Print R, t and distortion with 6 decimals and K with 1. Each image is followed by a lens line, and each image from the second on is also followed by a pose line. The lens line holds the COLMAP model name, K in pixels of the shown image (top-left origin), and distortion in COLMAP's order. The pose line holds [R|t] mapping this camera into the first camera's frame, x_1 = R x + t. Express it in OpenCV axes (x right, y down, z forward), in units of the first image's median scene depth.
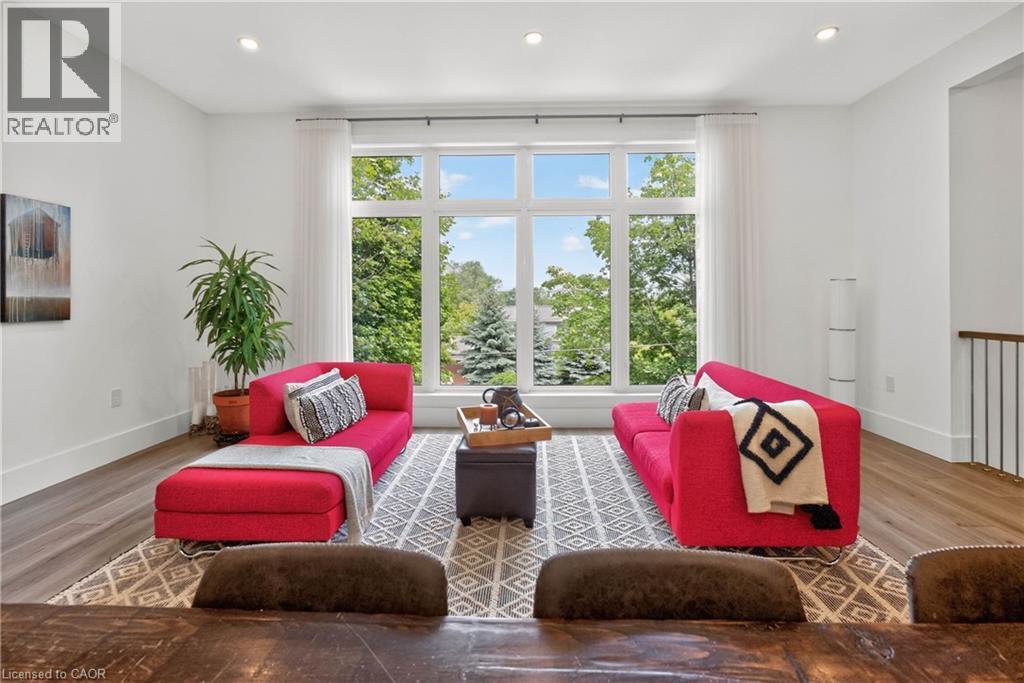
lens RADIAL K [[460.4, 0, 511.7], [0, 460.4, 308.1], [0, 0, 1]] dist [-0.000970, 0.000042]
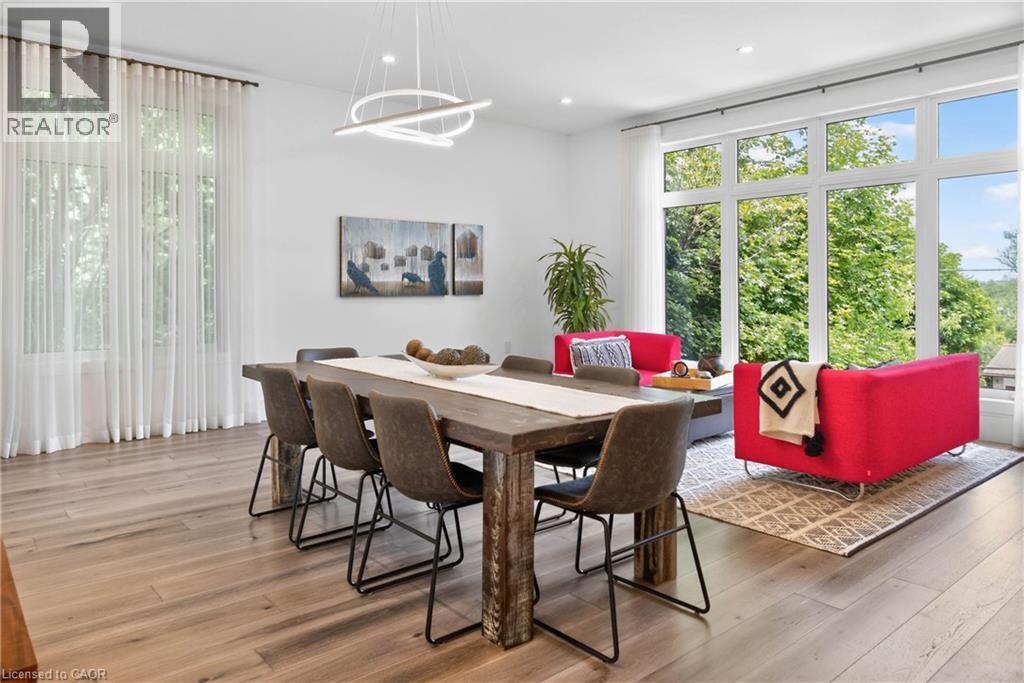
lens RADIAL K [[678.4, 0, 512.0], [0, 678.4, 341.5], [0, 0, 1]] dist [-0.000700, 0.000077]
pose [[0.674547, 0.063800, -0.735470, 0.896384], [-0.010020, 0.996958, 0.077294, 0.005714], [0.738164, -0.044769, 0.673134, -0.559684]]
